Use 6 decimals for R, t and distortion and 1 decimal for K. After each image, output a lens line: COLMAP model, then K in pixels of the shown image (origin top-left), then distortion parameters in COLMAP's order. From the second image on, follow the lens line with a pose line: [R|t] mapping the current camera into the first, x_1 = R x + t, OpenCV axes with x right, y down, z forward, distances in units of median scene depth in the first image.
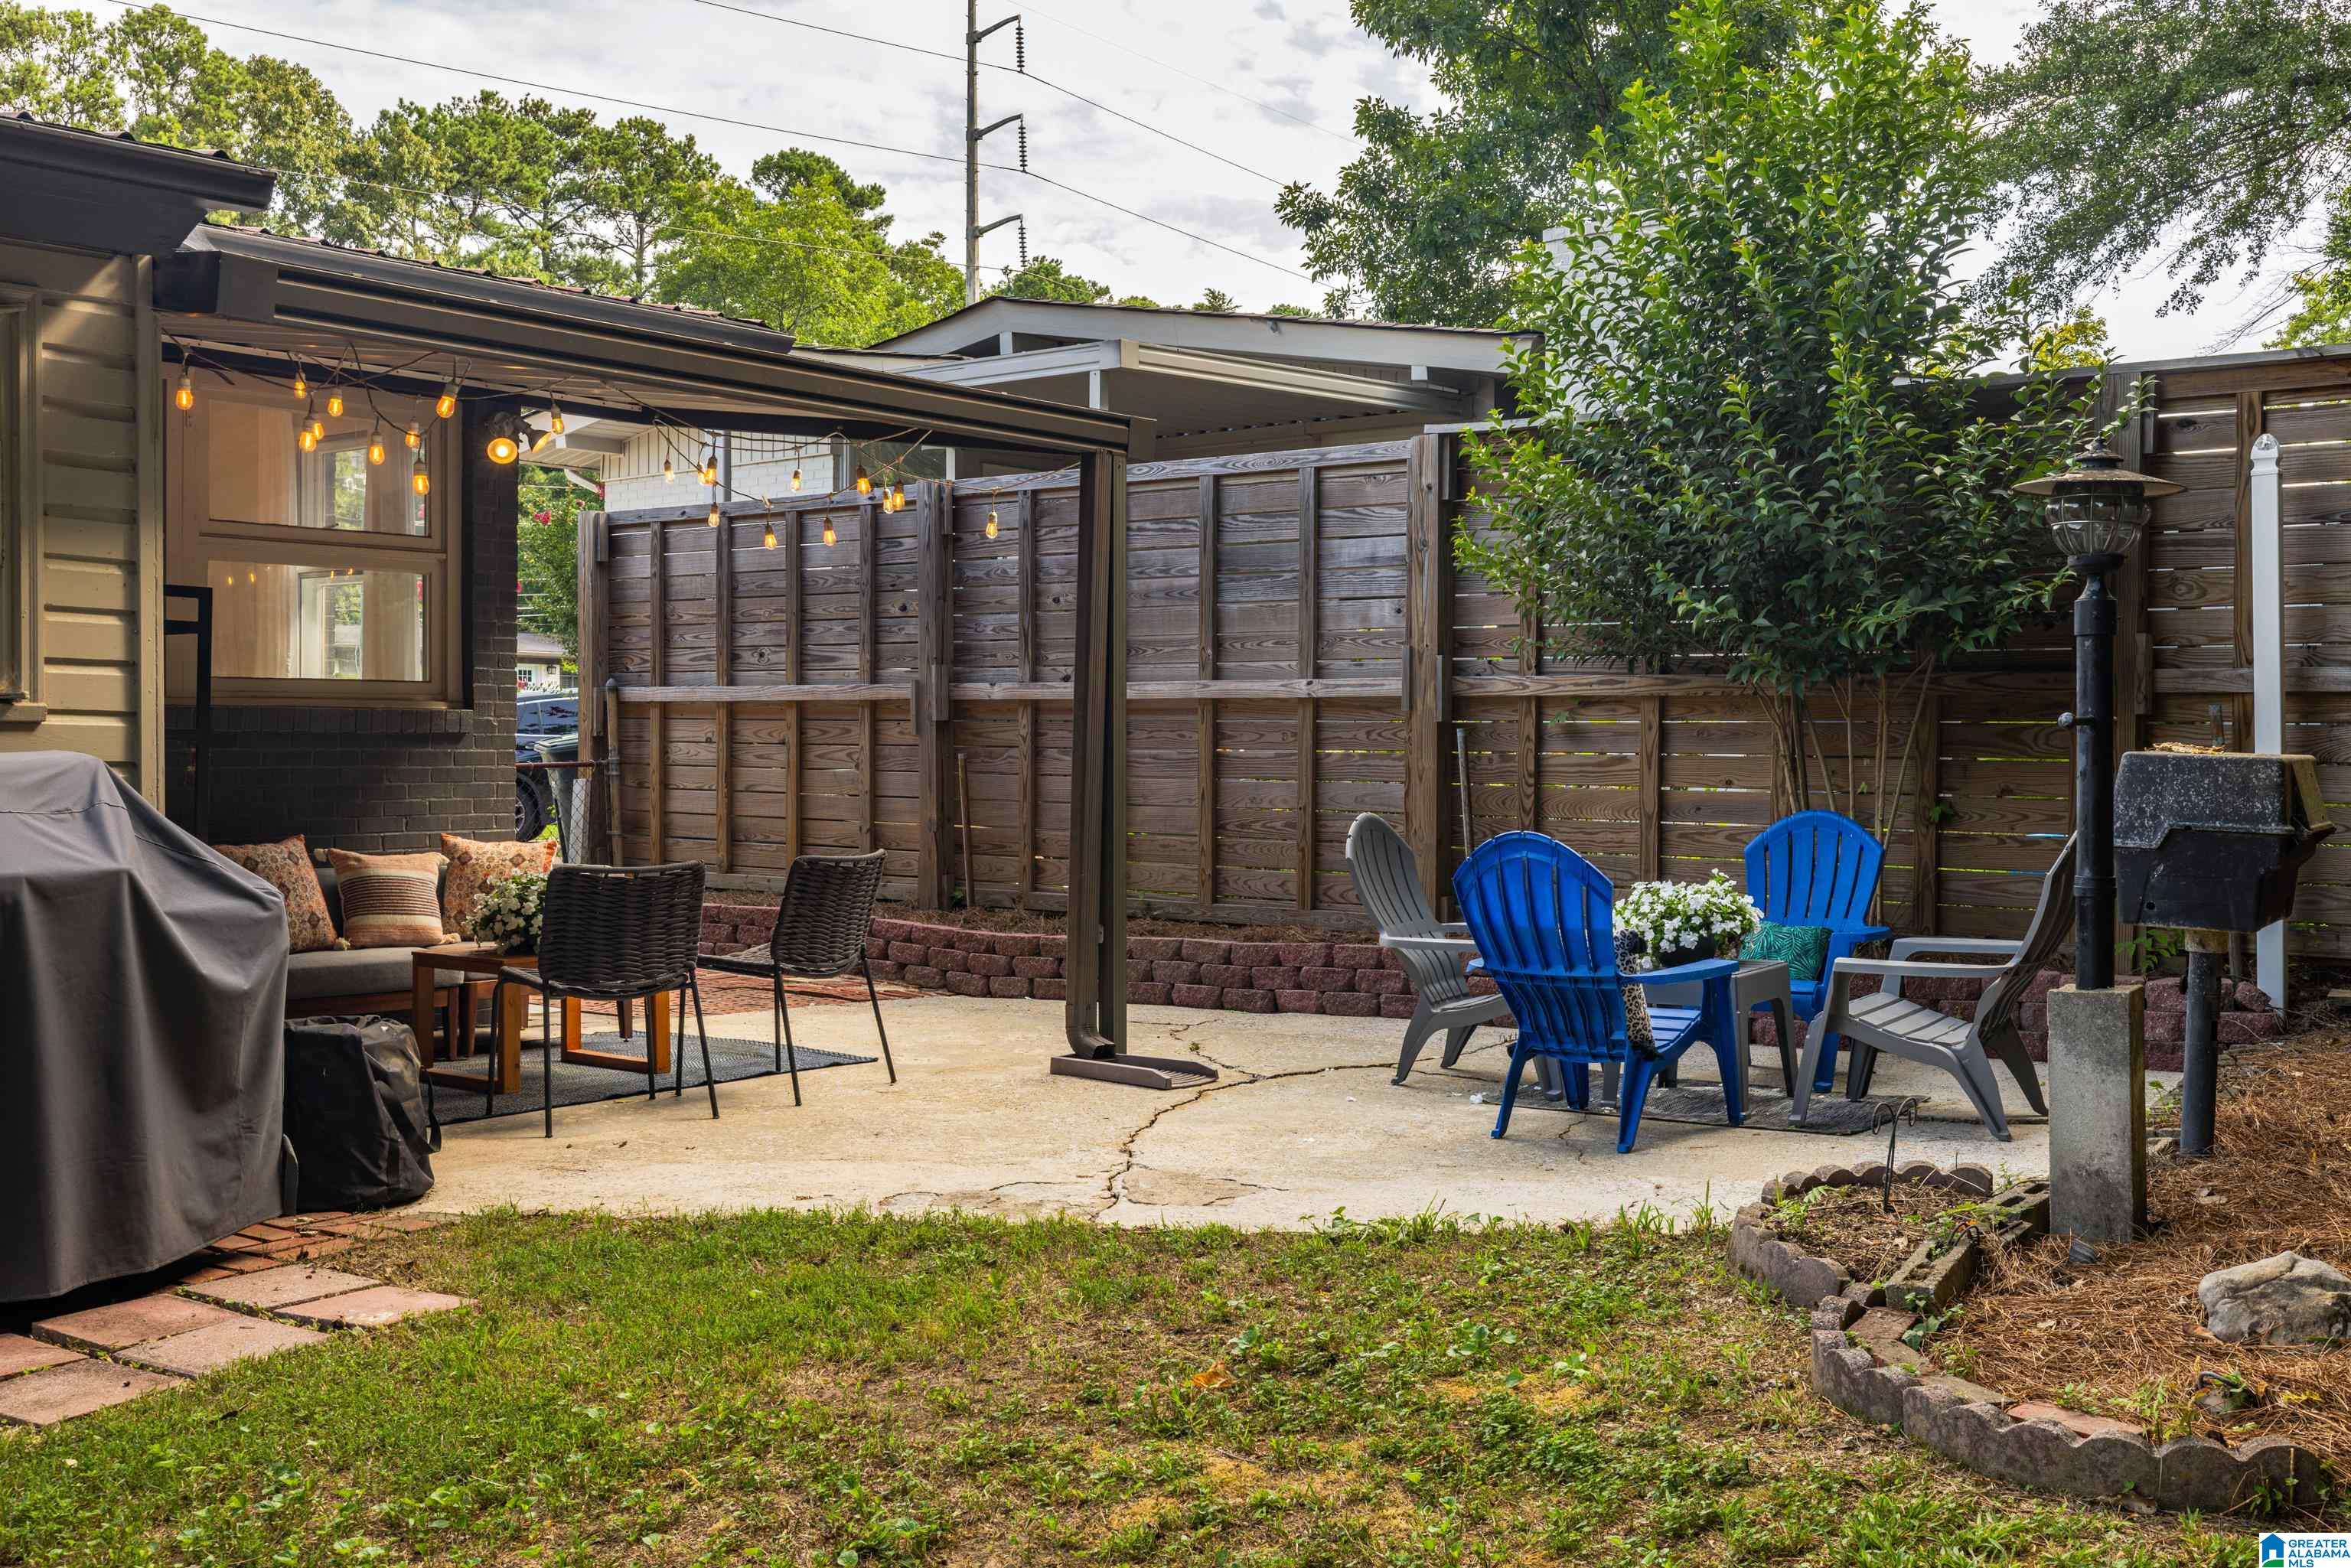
lens RADIAL K [[2276.9, 0, 1168.6], [0, 2276.9, 780.0], [0, 0, 1]] dist [-0.004286, 0.000000]
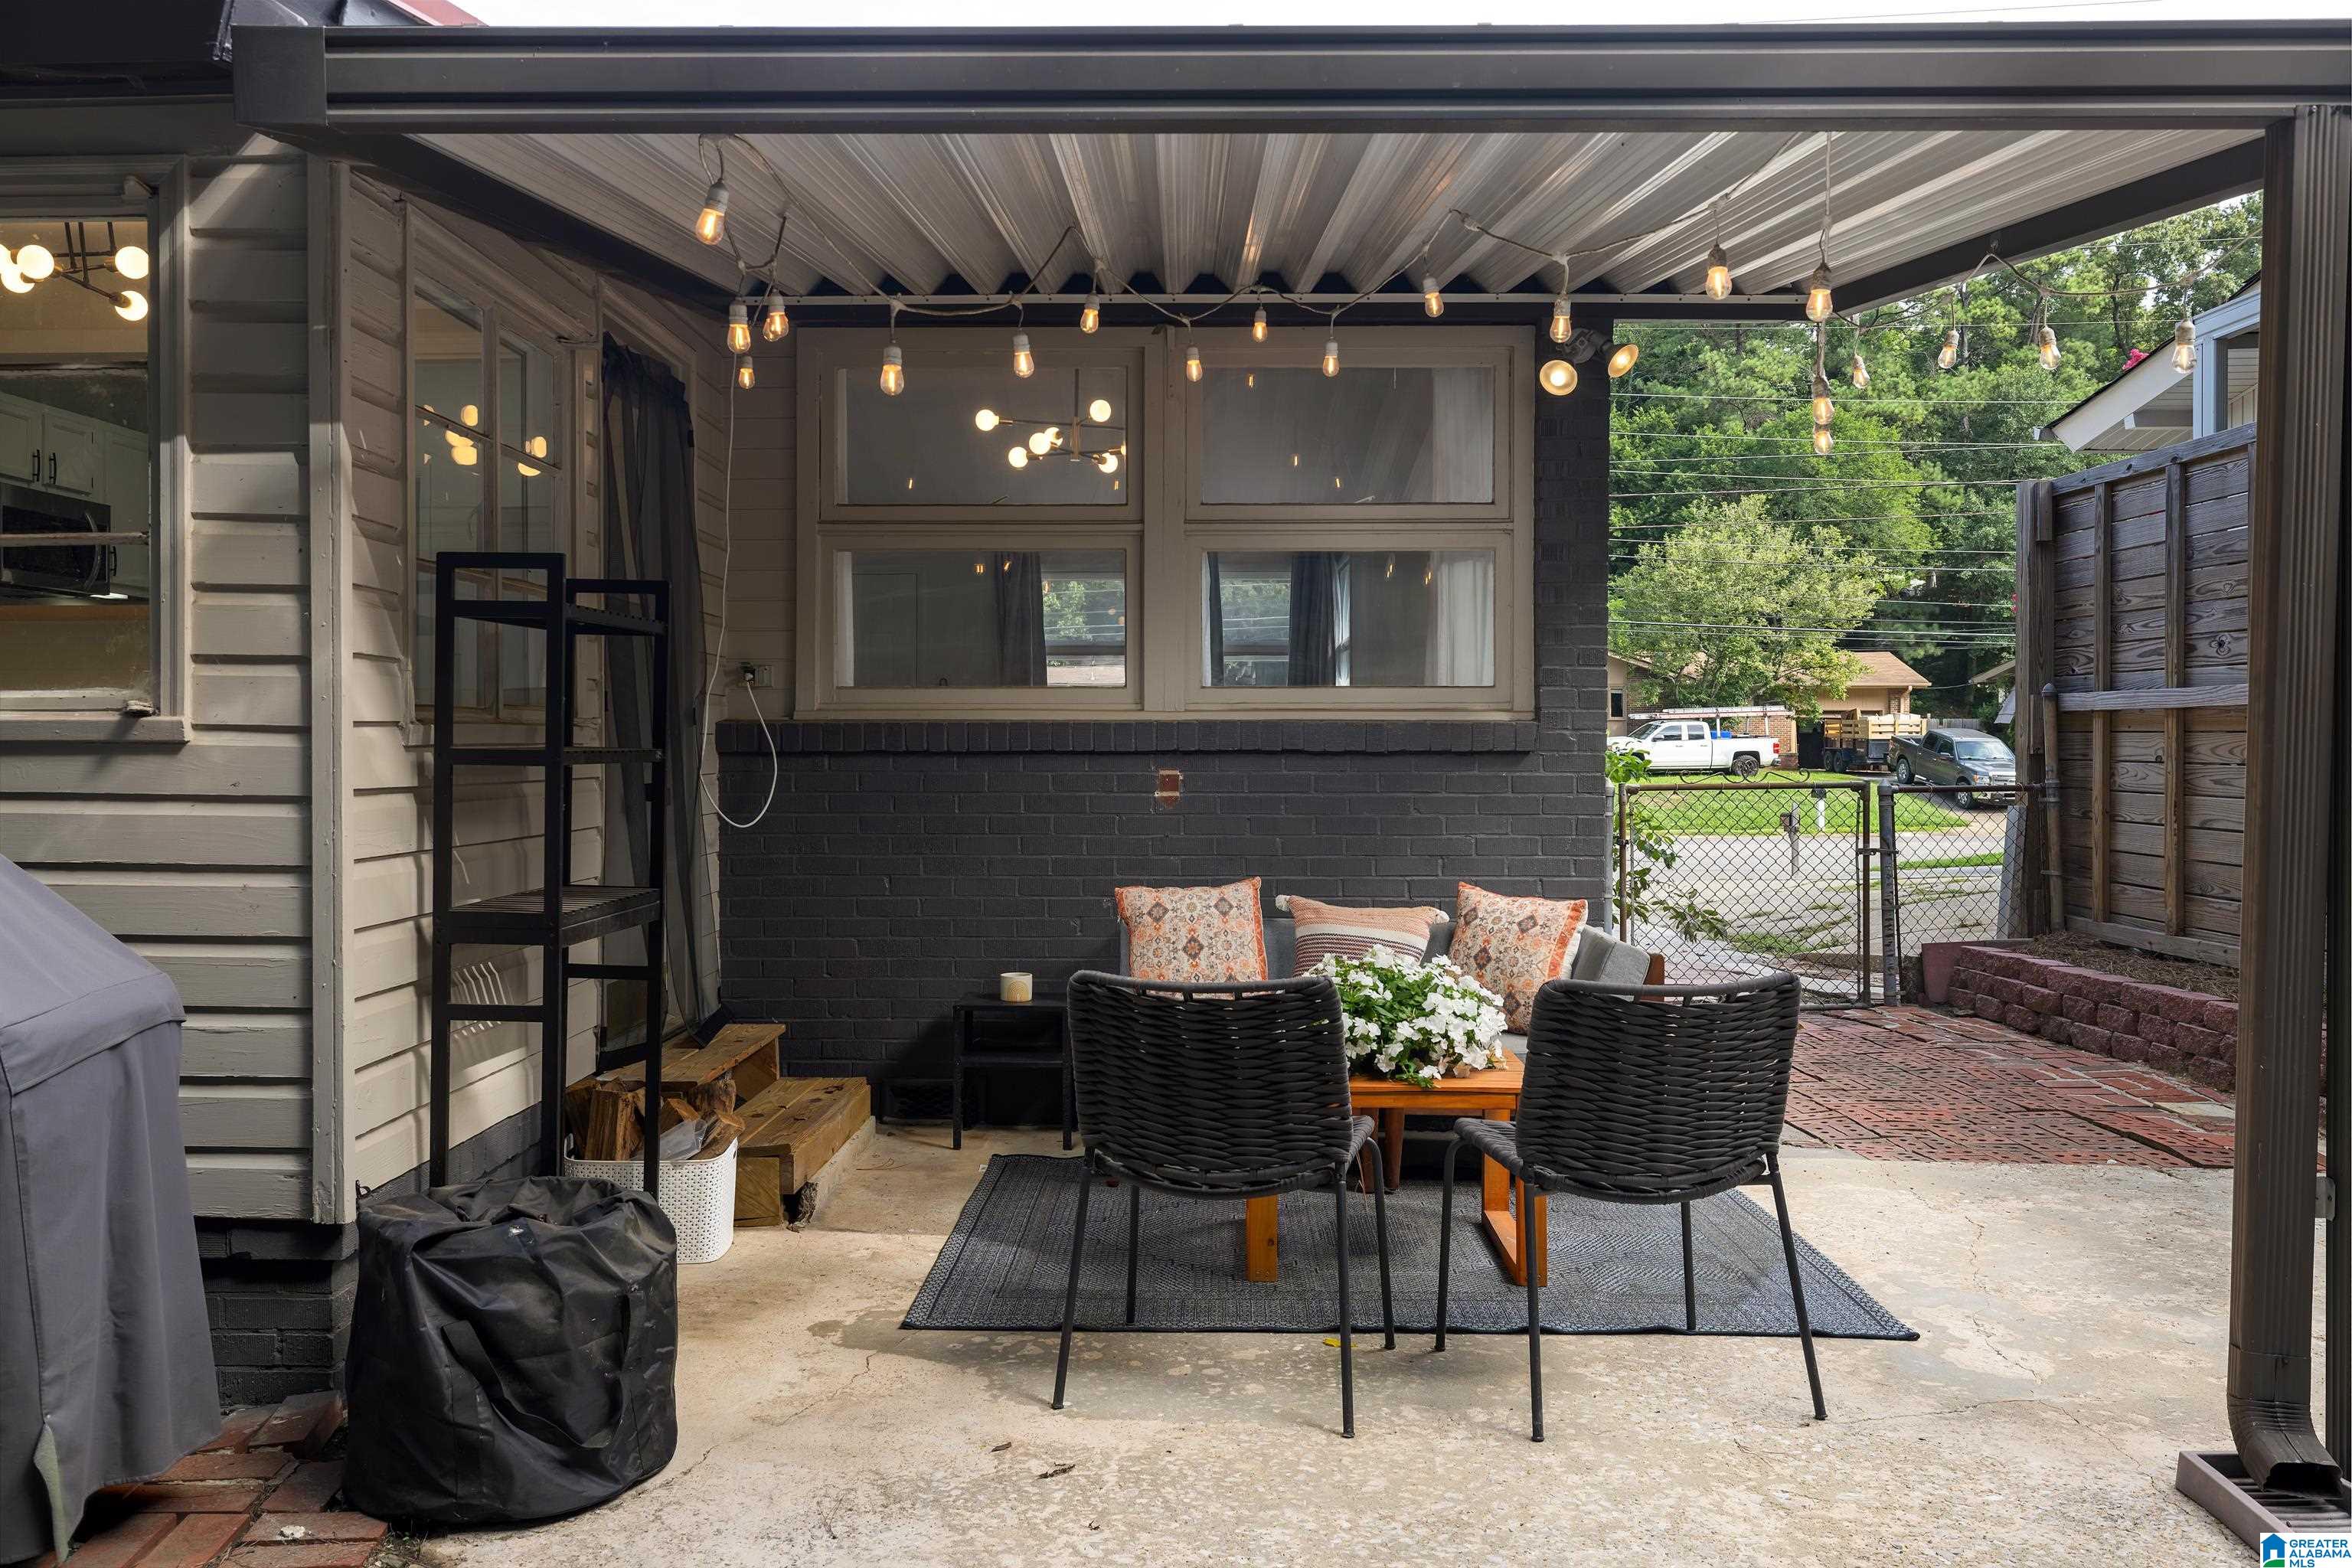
lens RADIAL K [[1803.3, 0, 1128.7], [0, 1803.3, 745.4], [0, 0, 1]] dist [0.001389, -0.000641]
pose [[0.616903, -0.002584, -0.787035, 0.068433], [-0.015066, 0.999773, -0.015092, -0.008601], [0.786895, 0.021167, 0.616724, 0.387062]]
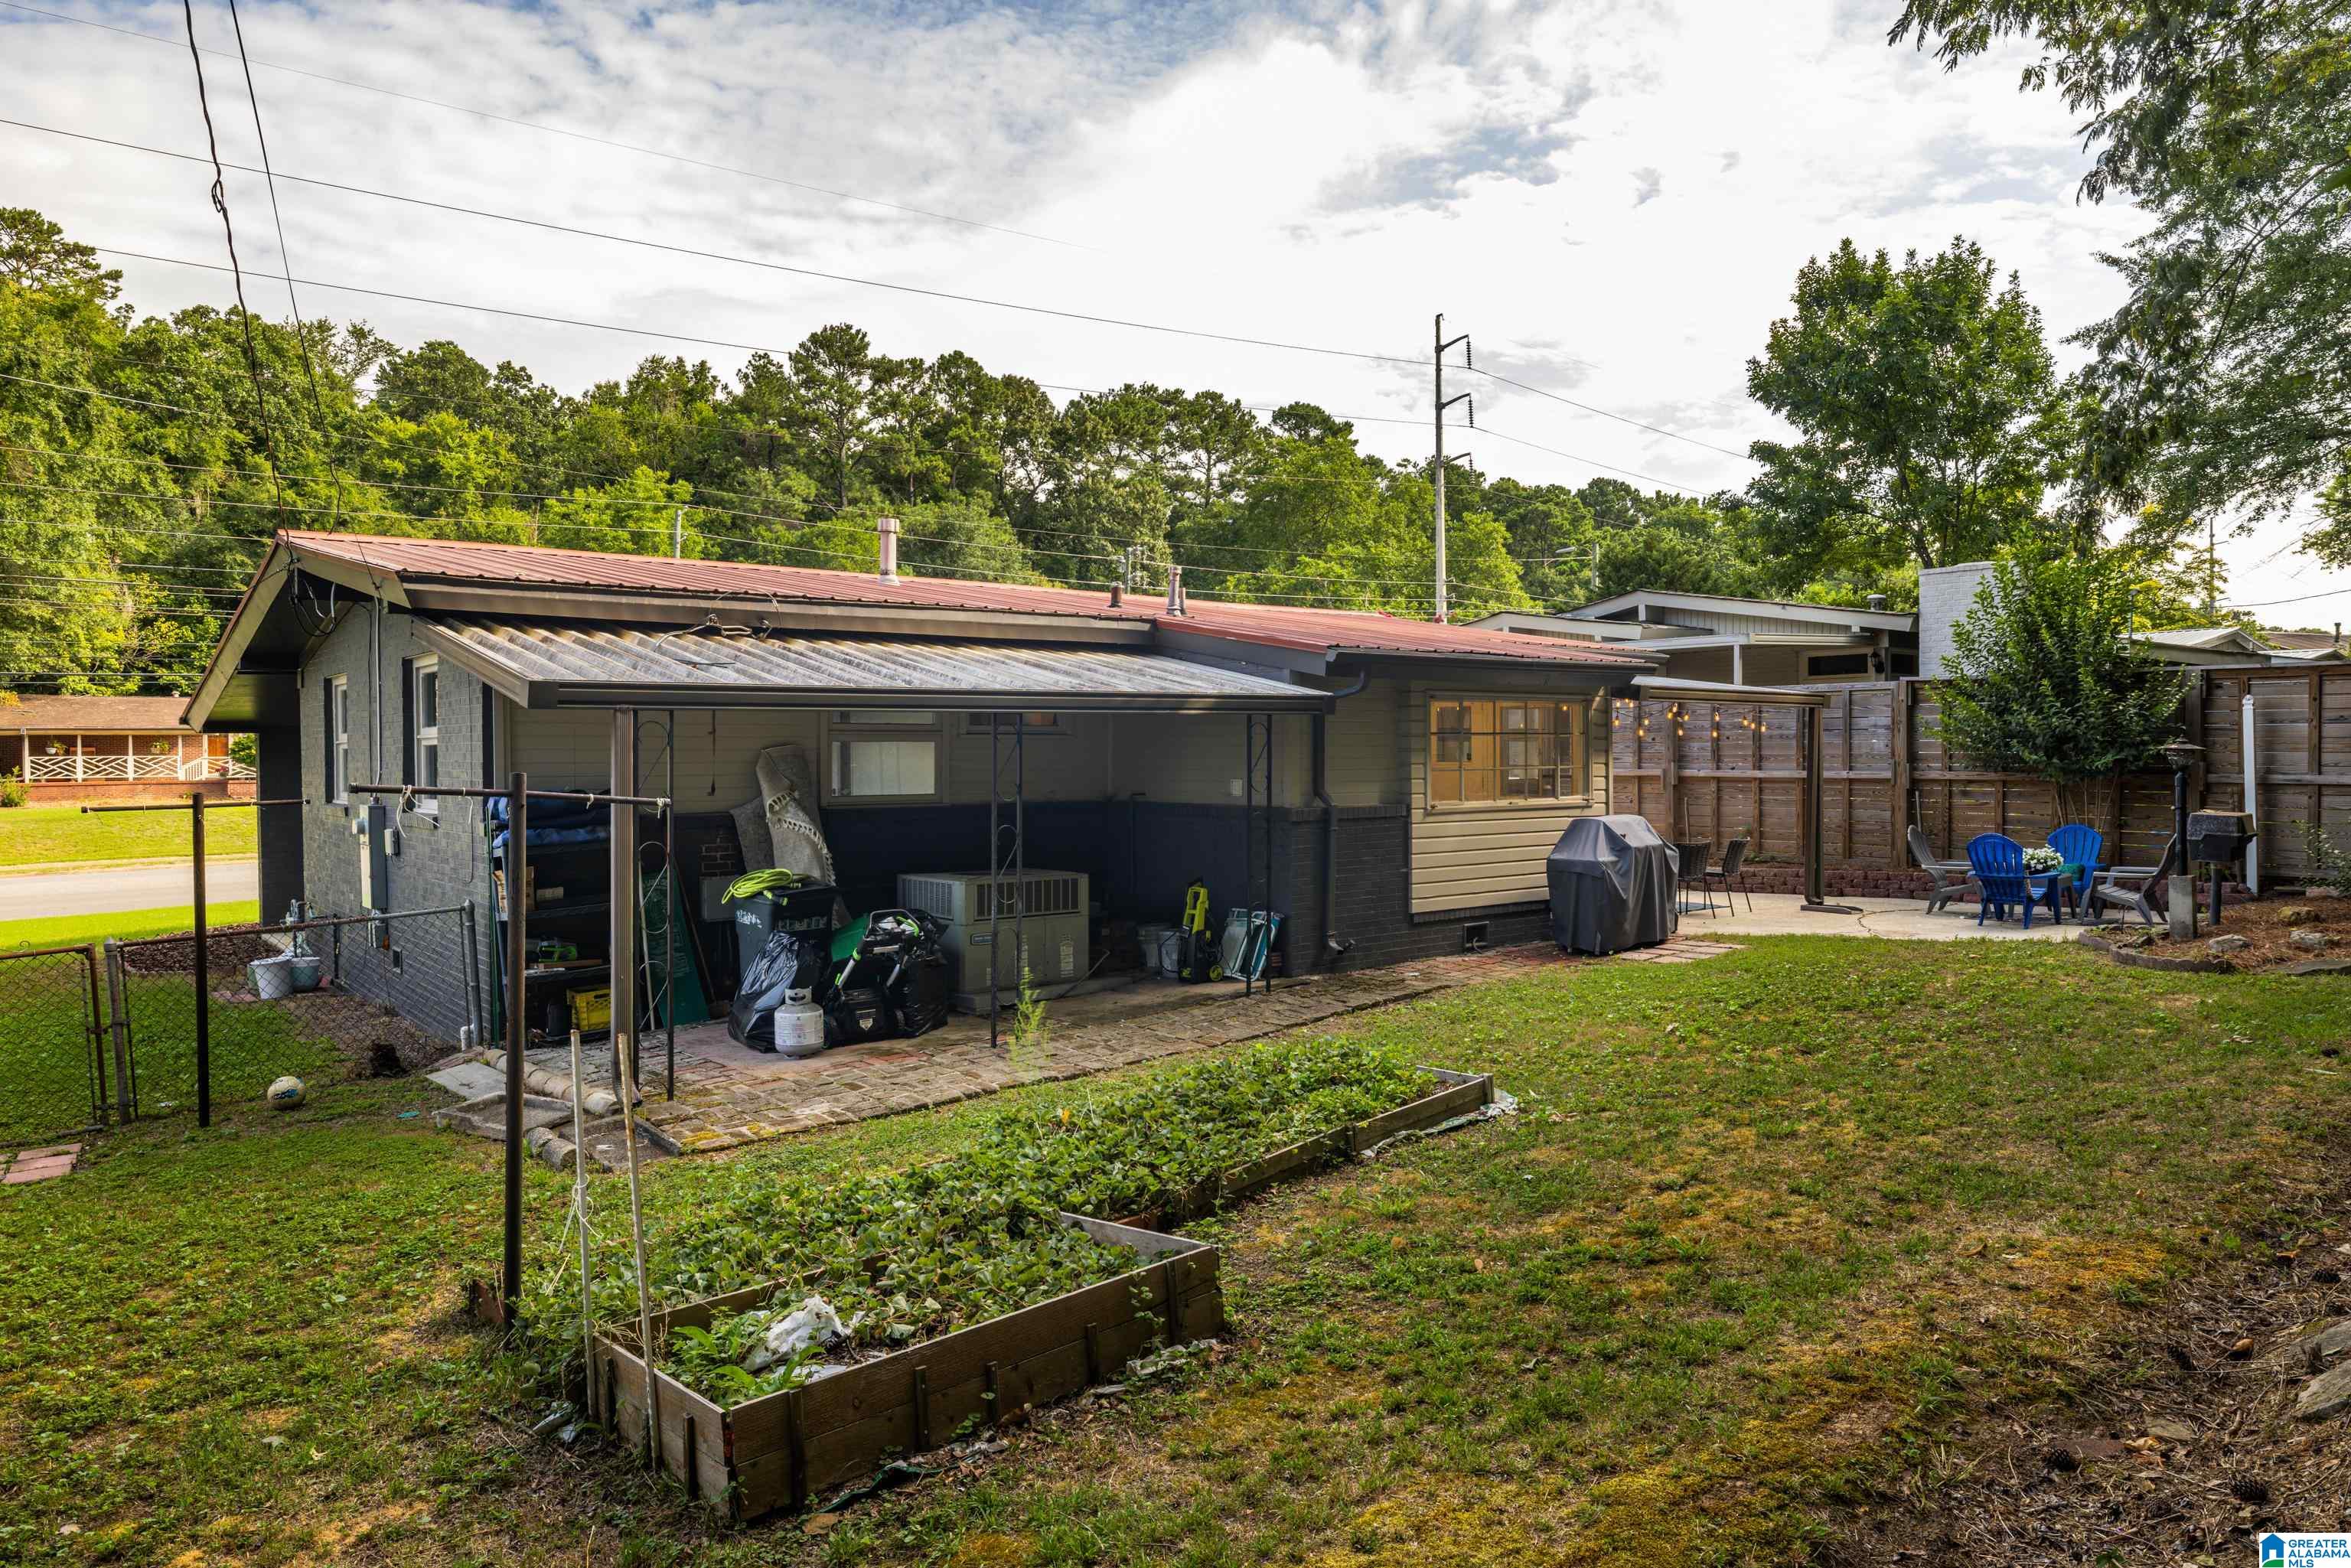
lens RADIAL K [[1463.0, 0, 1172.6], [0, 1463.0, 782.6], [0, 0, 1]] dist [0.002149, -0.001511]
pose [[0.975405, -0.004897, -0.220366, -0.284495], [0.004907, 0.999988, -0.000504, -0.029562], [0.220366, -0.000590, 0.975417, -0.716521]]
